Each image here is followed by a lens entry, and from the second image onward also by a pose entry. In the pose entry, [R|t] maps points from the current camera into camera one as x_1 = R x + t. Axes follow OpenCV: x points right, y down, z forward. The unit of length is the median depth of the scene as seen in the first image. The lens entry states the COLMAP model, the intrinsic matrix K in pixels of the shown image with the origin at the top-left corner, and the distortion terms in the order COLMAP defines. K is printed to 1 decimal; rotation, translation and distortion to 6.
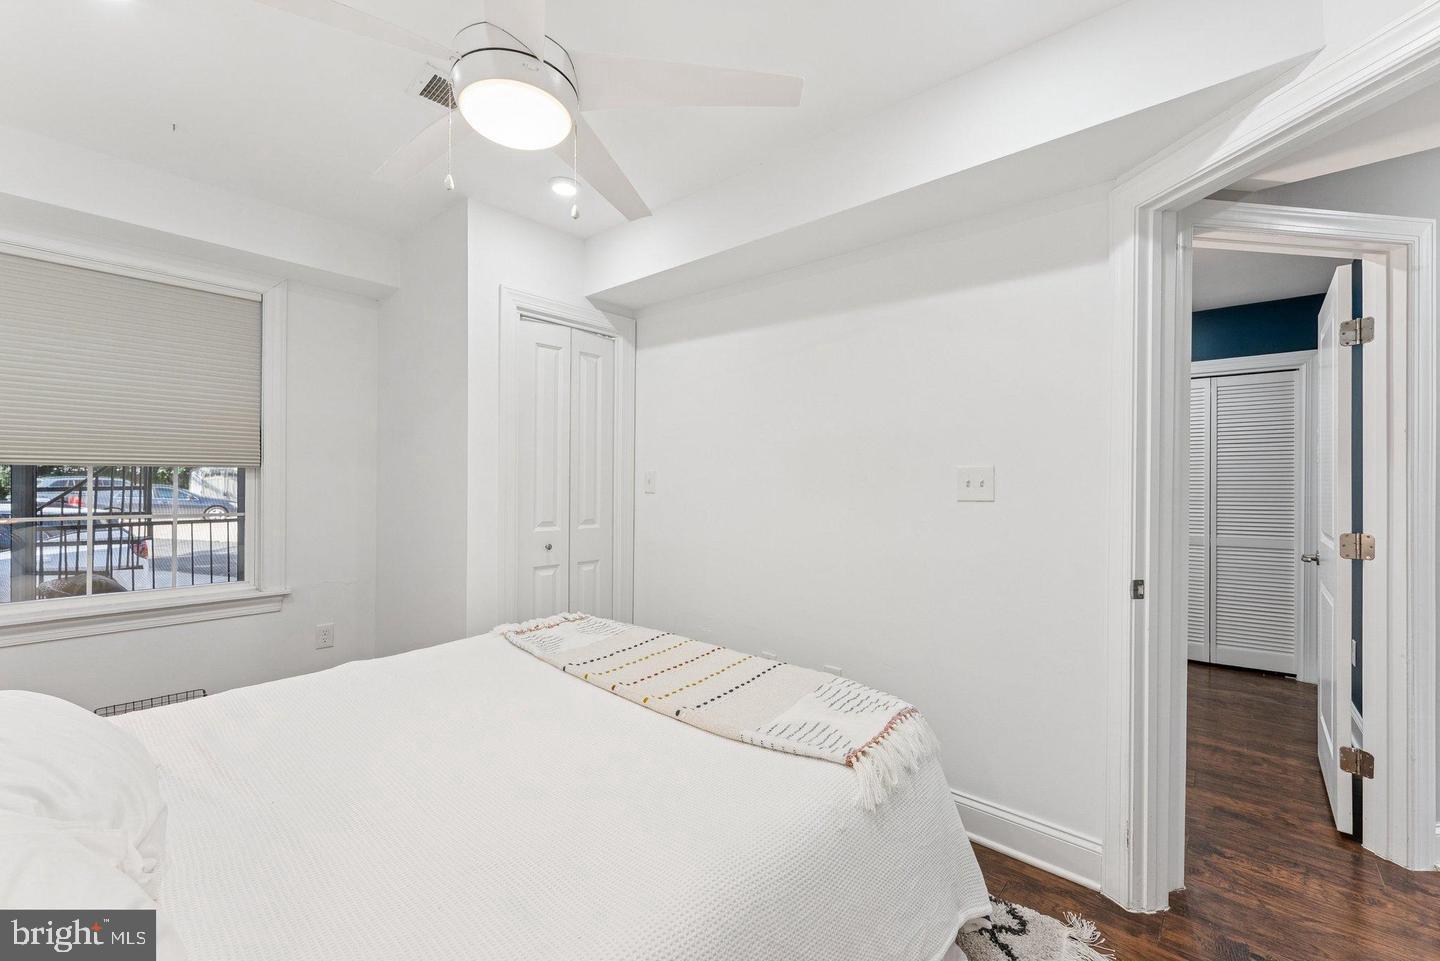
lens RADIAL K [[594.1, 0, 712.9], [0, 594.1, 485.8], [0, 0, 1]] dist [0.003449, -0.000728]
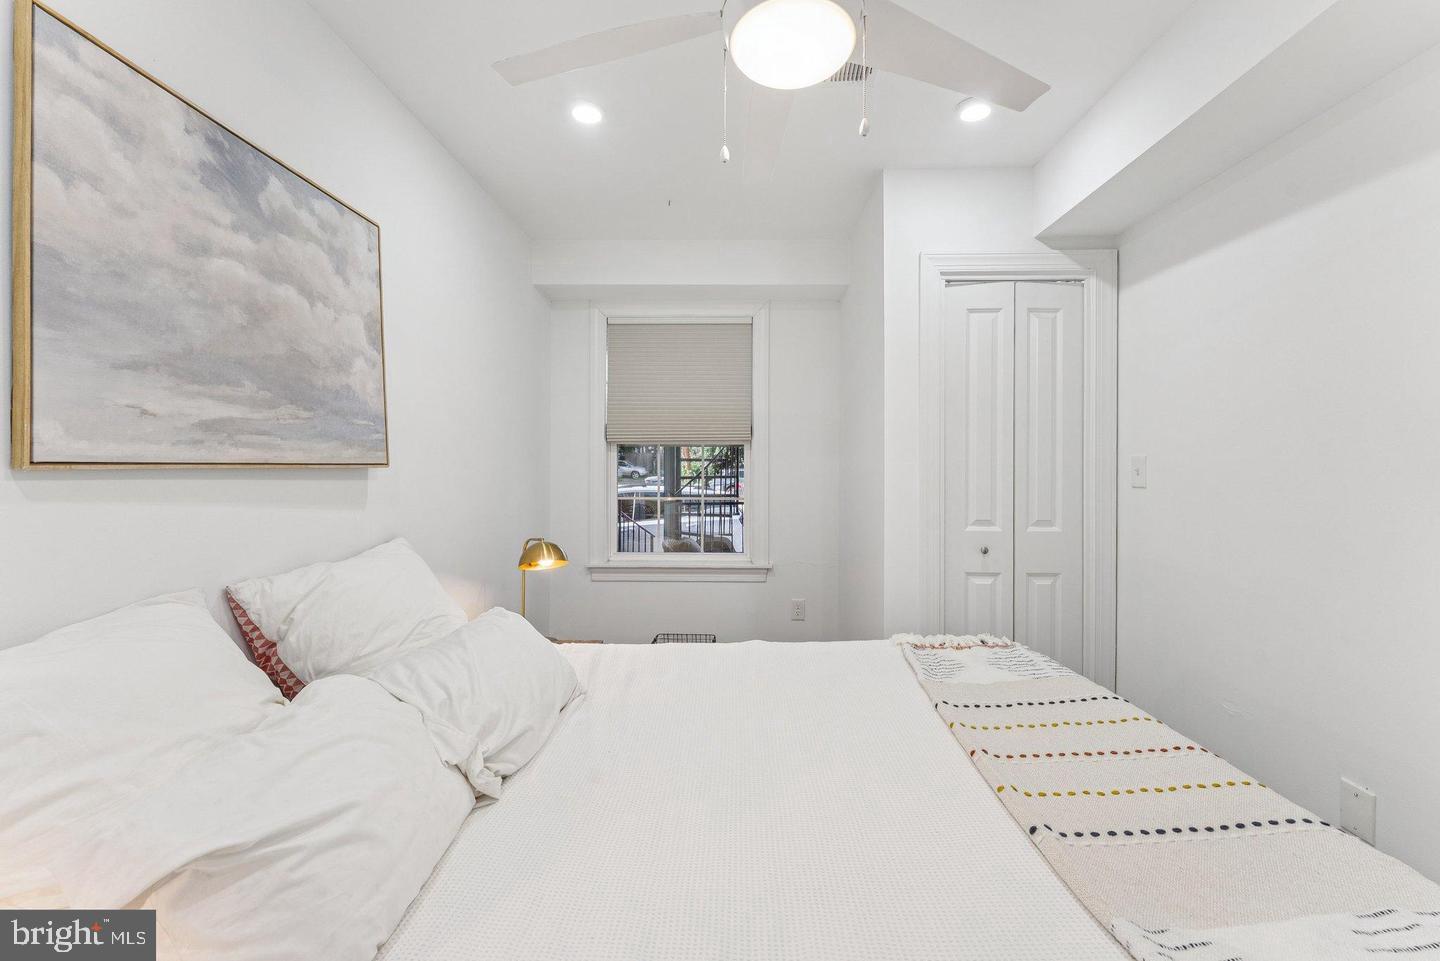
lens RADIAL K [[594.1, 0, 722.7], [0, 594.1, 468.7], [0, 0, 1]] dist [0.003449, -0.000728]
pose [[0.646339, -0.007243, -0.763016, 0.120487], [-0.001896, 0.999937, -0.011098, -0.001301], [0.763048, 0.008619, 0.646285, 0.177958]]
